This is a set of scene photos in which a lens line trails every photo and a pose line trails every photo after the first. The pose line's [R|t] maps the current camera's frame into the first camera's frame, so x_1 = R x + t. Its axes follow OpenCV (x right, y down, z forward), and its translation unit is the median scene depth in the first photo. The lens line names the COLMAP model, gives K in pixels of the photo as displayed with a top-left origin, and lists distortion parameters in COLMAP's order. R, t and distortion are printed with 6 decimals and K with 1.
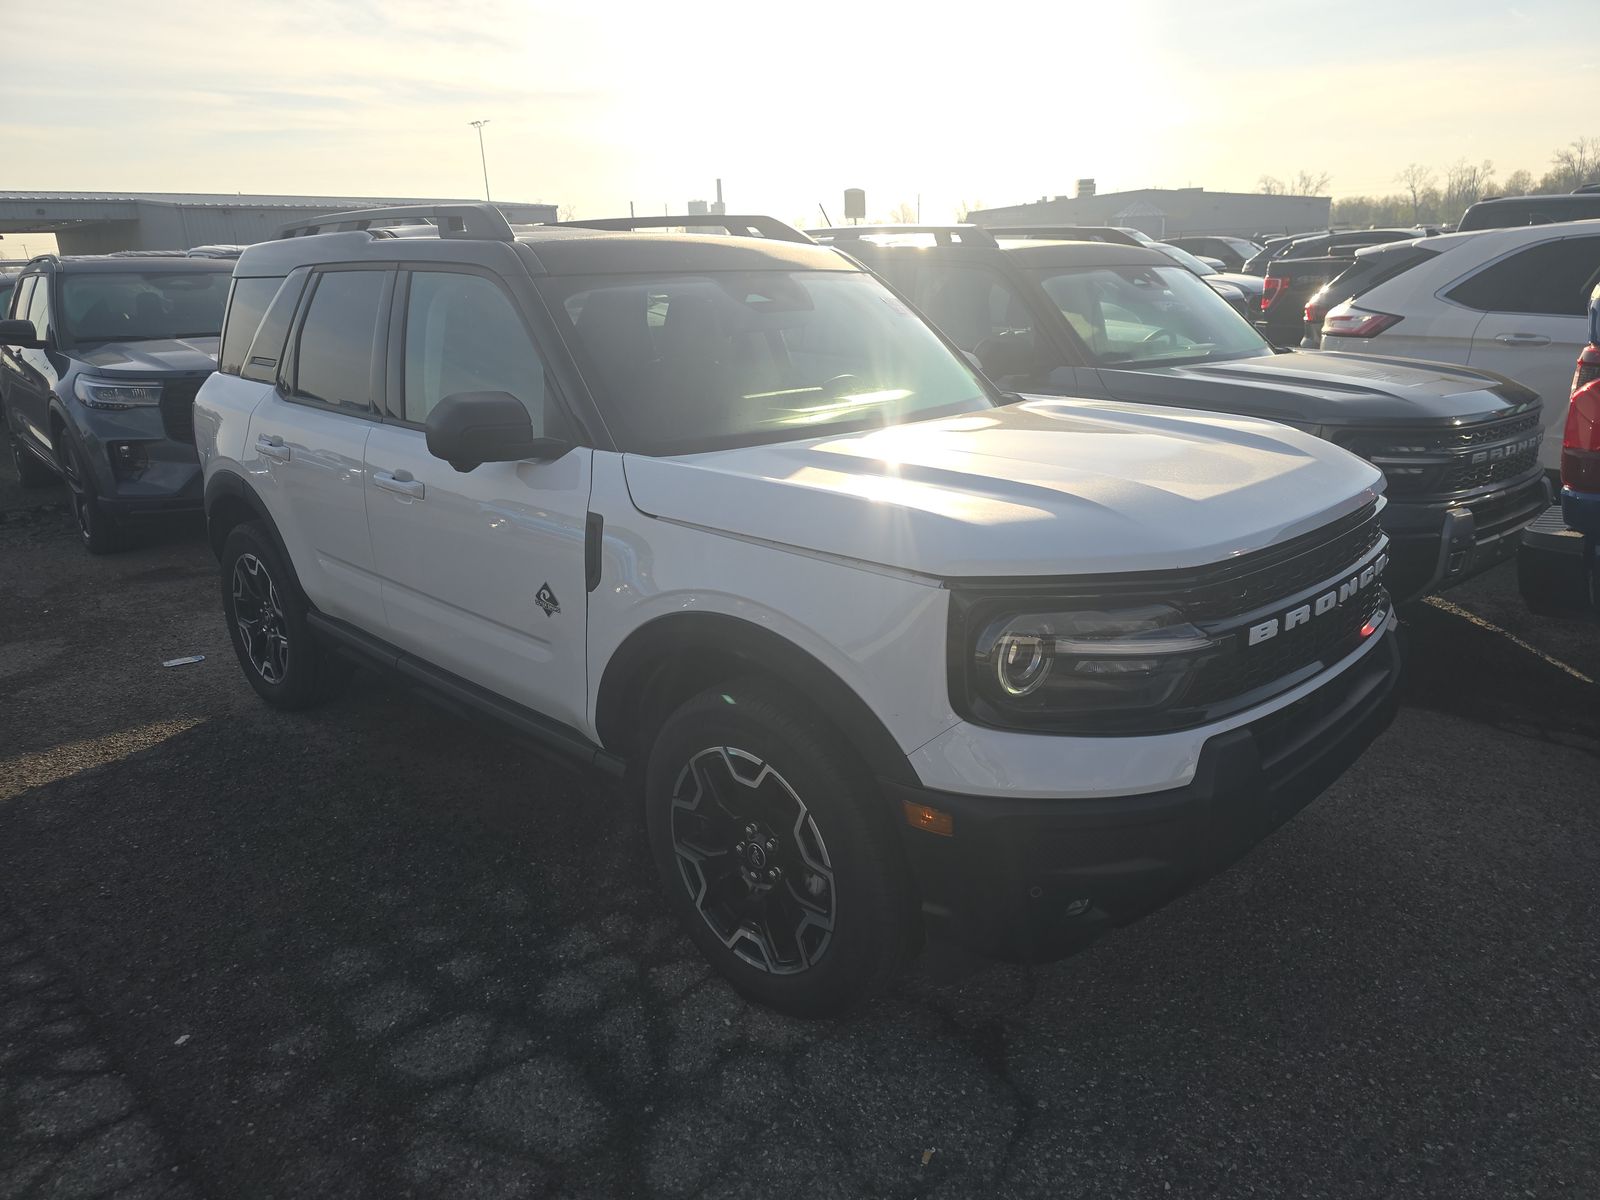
lens RADIAL K [[1092.0, 0, 800.0], [0, 1092.0, 600.0], [0, 0, 1]] dist [0.009609, 0.000841]
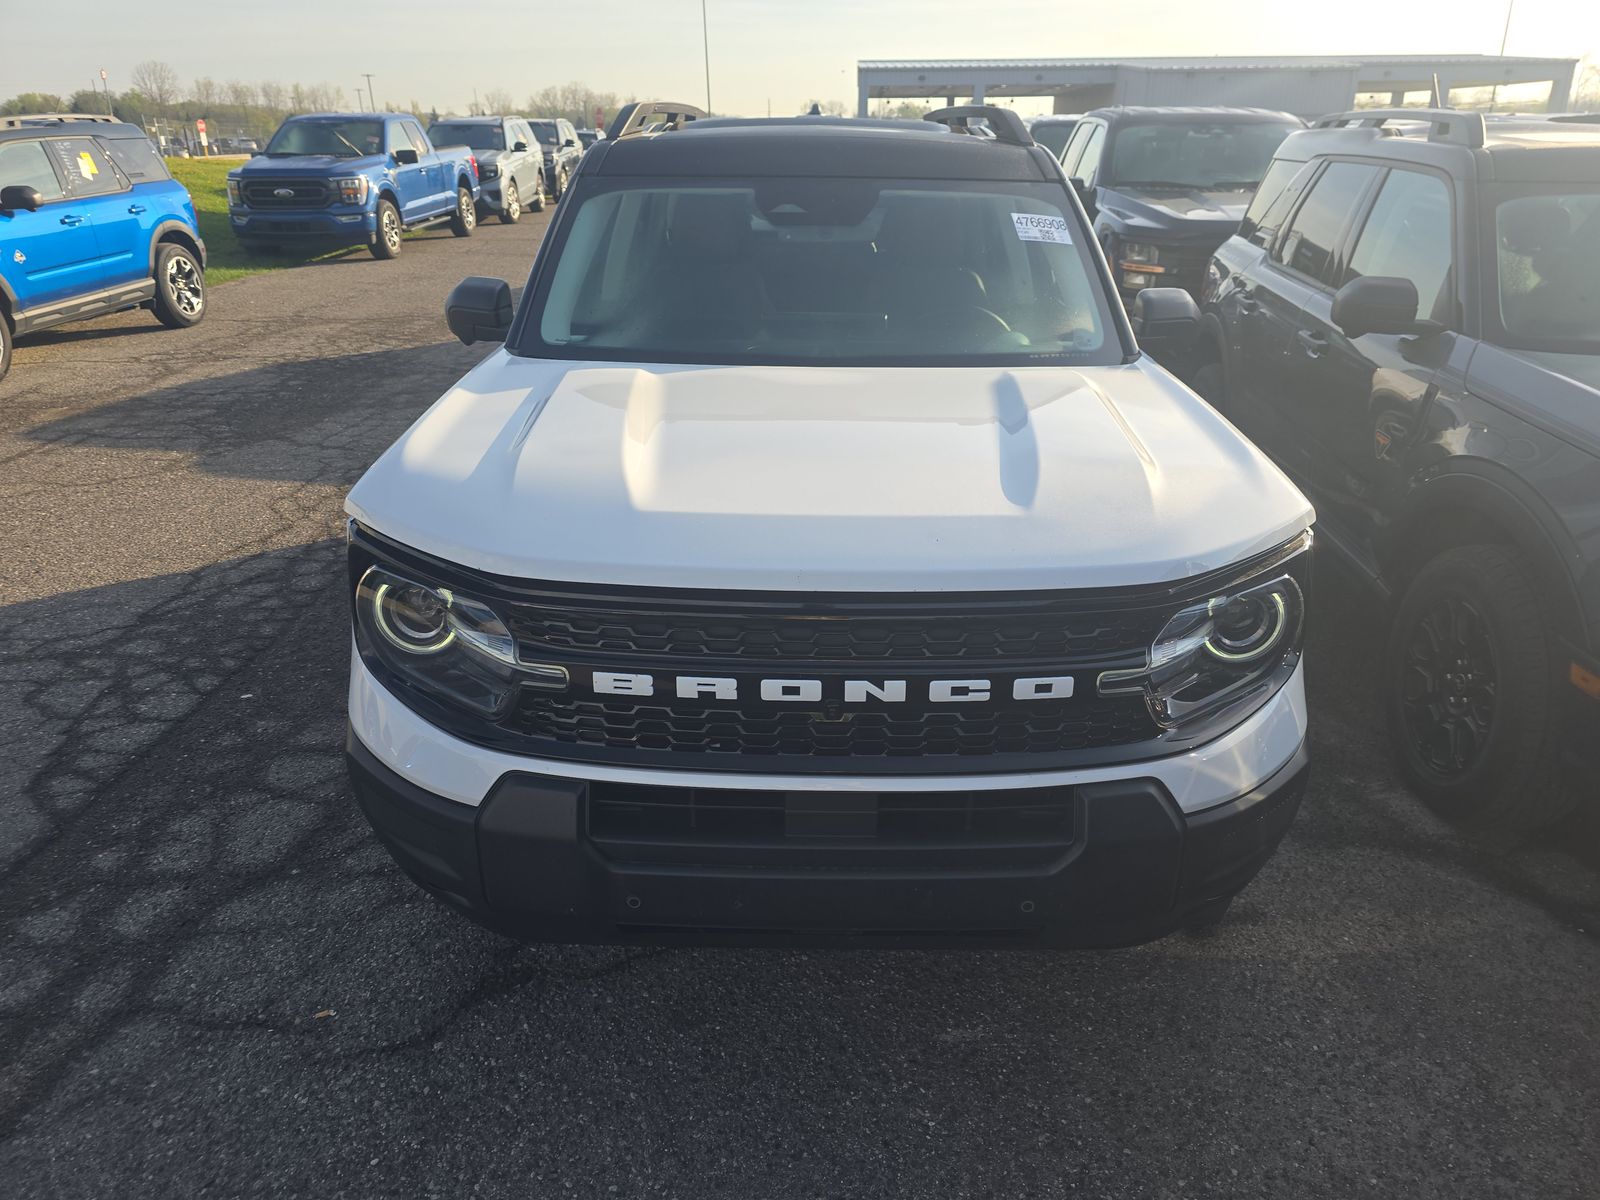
lens RADIAL K [[1092.0, 0, 800.0], [0, 1092.0, 600.0], [0, 0, 1]] dist [0.009609, 0.000841]
pose [[0.696262, 0.302443, -0.650959, 0.901618], [-0.230164, 0.953080, 0.196630, -0.188594], [0.679885, 0.012921, 0.733205, 0.440246]]
